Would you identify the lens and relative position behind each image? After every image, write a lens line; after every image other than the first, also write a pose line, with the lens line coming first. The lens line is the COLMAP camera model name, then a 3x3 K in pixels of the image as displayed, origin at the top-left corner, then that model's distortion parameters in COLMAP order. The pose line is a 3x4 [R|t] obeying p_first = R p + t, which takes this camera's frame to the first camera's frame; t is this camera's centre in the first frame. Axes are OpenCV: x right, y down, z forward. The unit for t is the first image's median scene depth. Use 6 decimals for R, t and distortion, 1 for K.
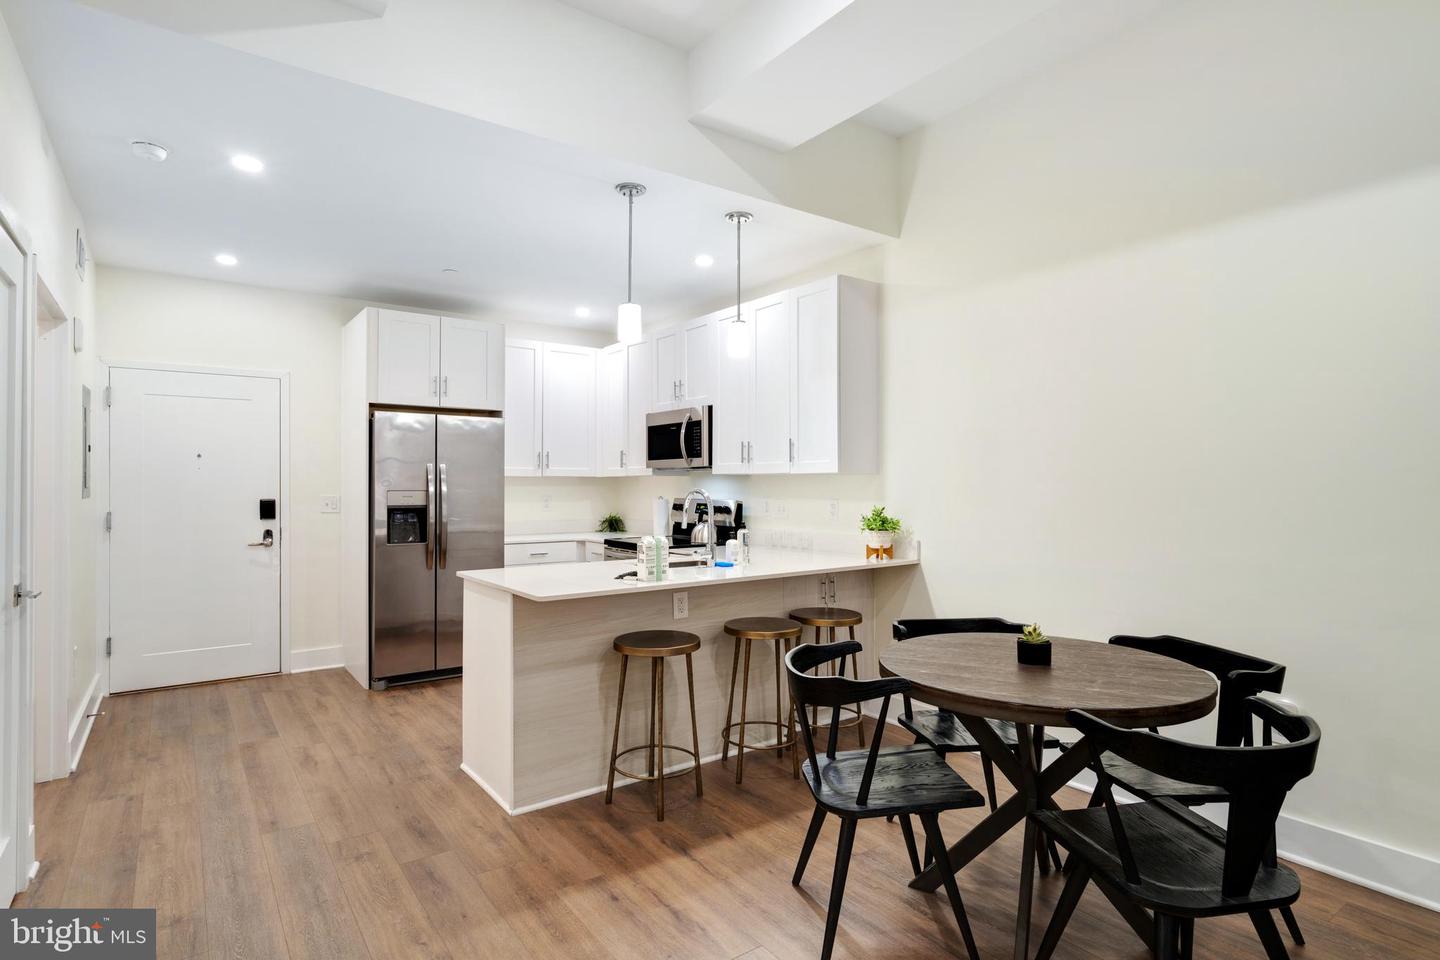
lens RADIAL K [[756.3, 0, 720.0], [0, 756.3, 480.0], [0, 0, 1]] dist [-0.001104, 0.001419]
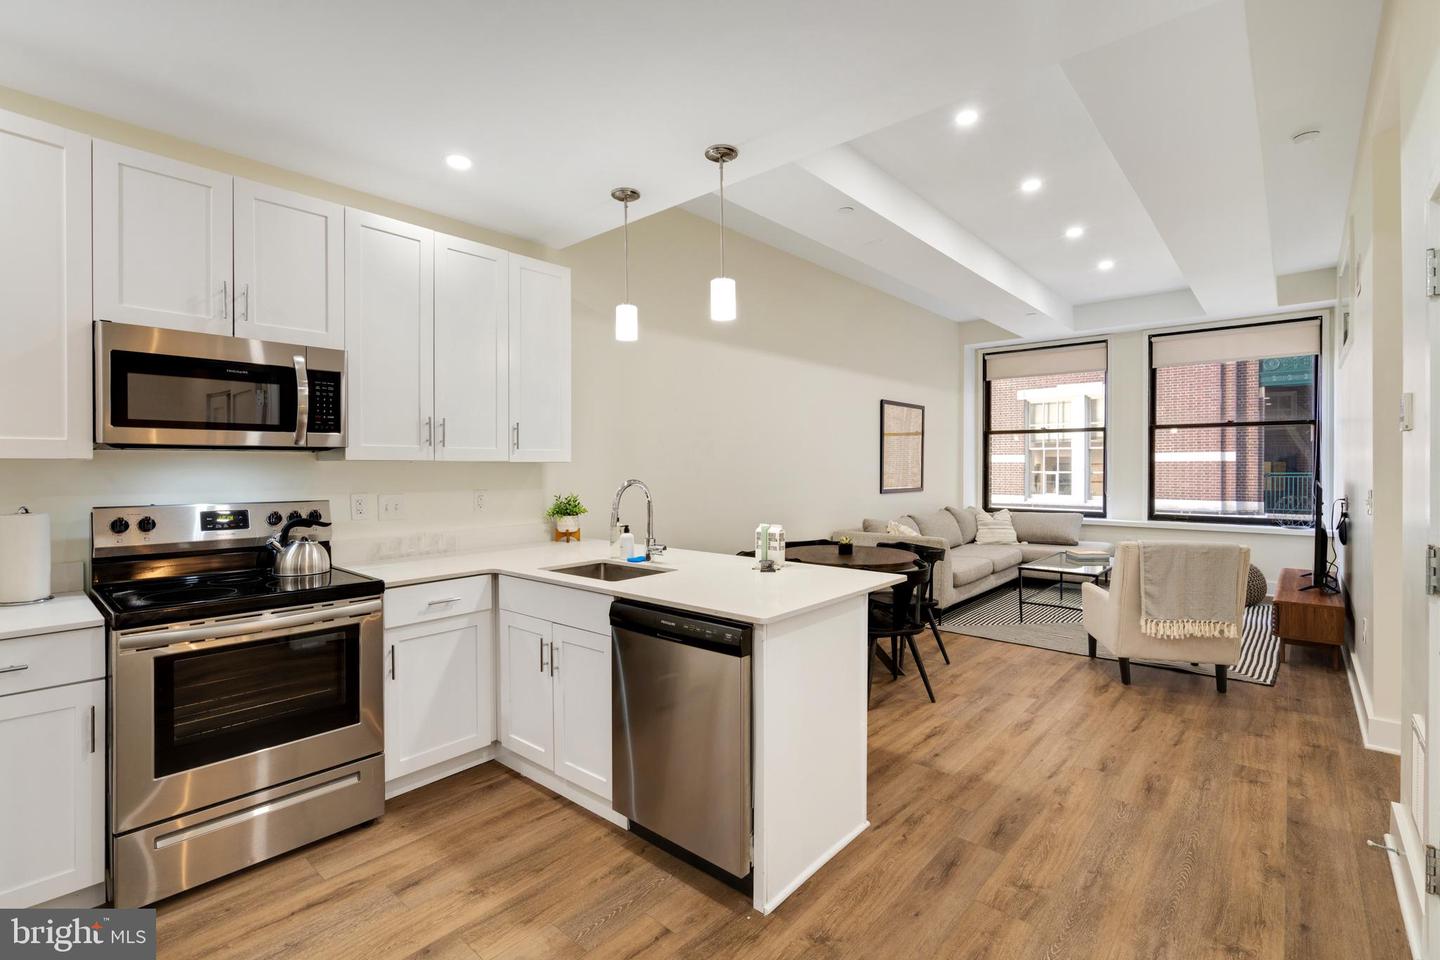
lens RADIAL K [[656.3, 0, 719.3], [0, 656.3, 469.4], [0, 0, 1]] dist [-0.000110, 0.000627]
pose [[-0.228611, -0.005491, 0.973502, -0.663369], [-0.004939, 0.999978, 0.004480, -0.004325], [-0.973505, -0.003783, -0.228633, 0.880202]]
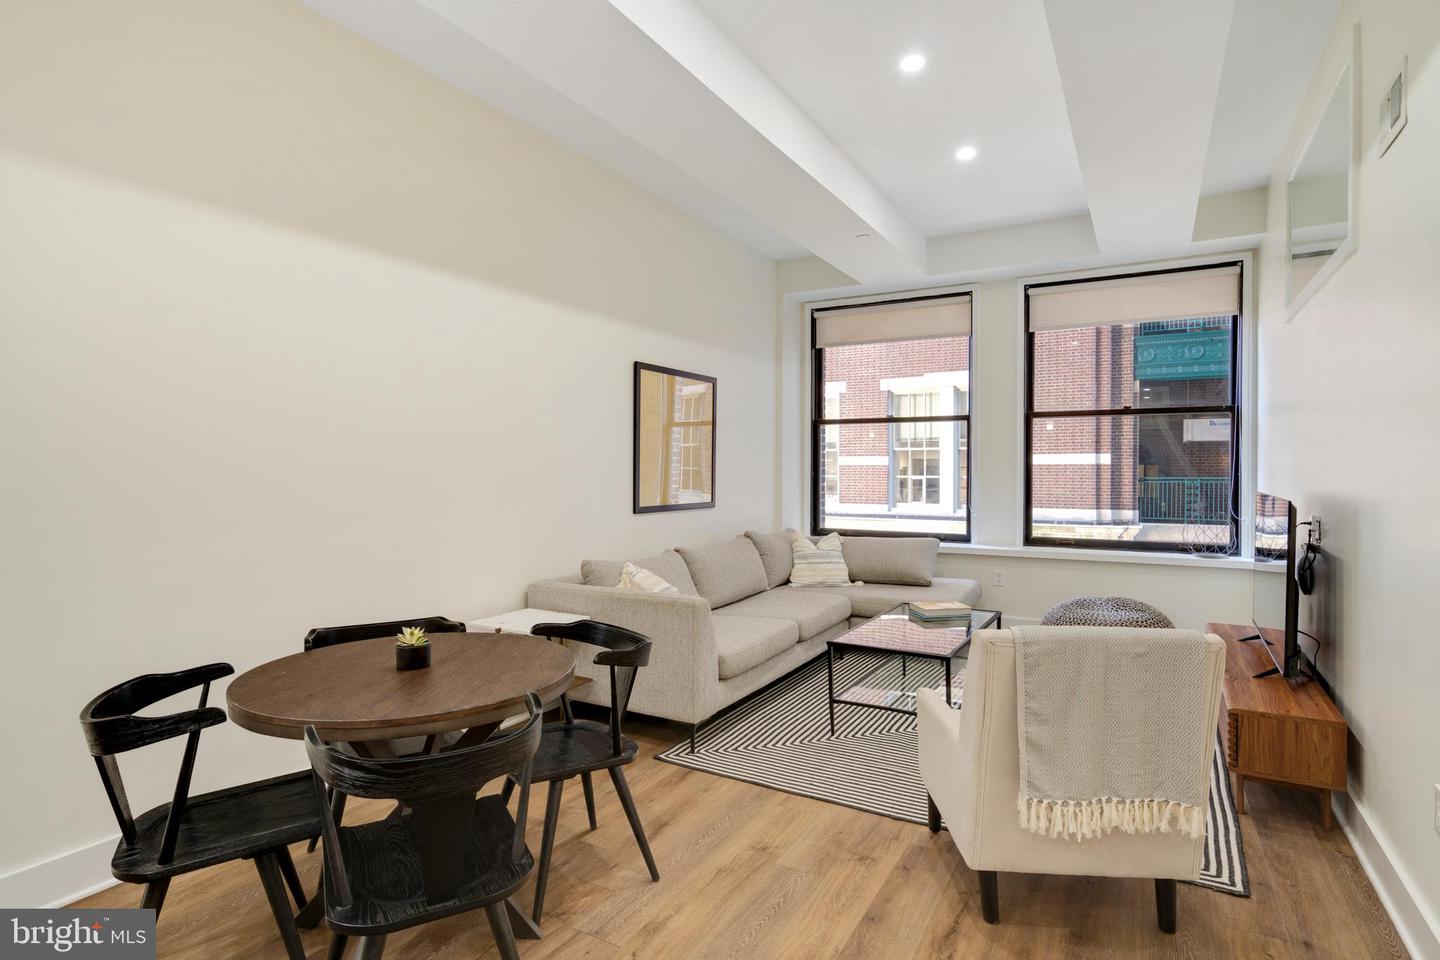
lens RADIAL K [[744.1, 0, 724.2], [0, 744.1, 474.5], [0, 0, 1]] dist [0.002036, 0.001607]
pose [[-0.418837, -0.007220, 0.908033, -0.302997], [-0.005709, 0.999970, 0.005318, -0.005711], [-0.908044, -0.002956, -0.418865, 0.512880]]
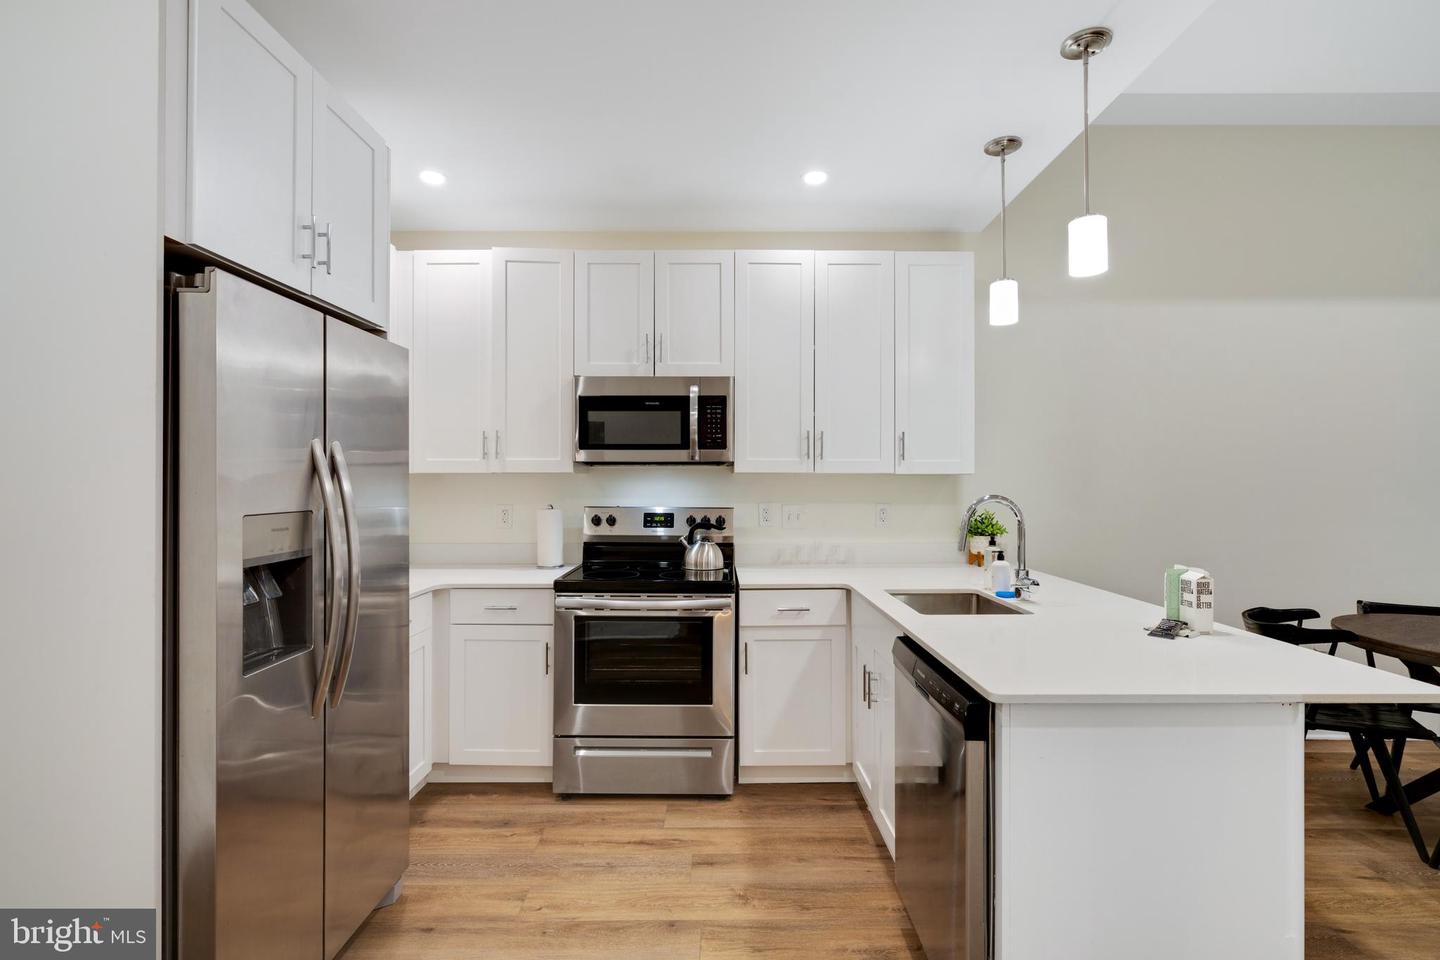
lens RADIAL K [[674.1, 0, 720.7], [0, 674.1, 476.7], [0, 0, 1]] dist [-0.000951, 0.000344]
pose [[0.585205, 0.002933, 0.810880, -0.579614], [-0.005439, 0.999985, 0.000308, -0.004364], [-0.810867, -0.004591, 0.585212, 0.679923]]
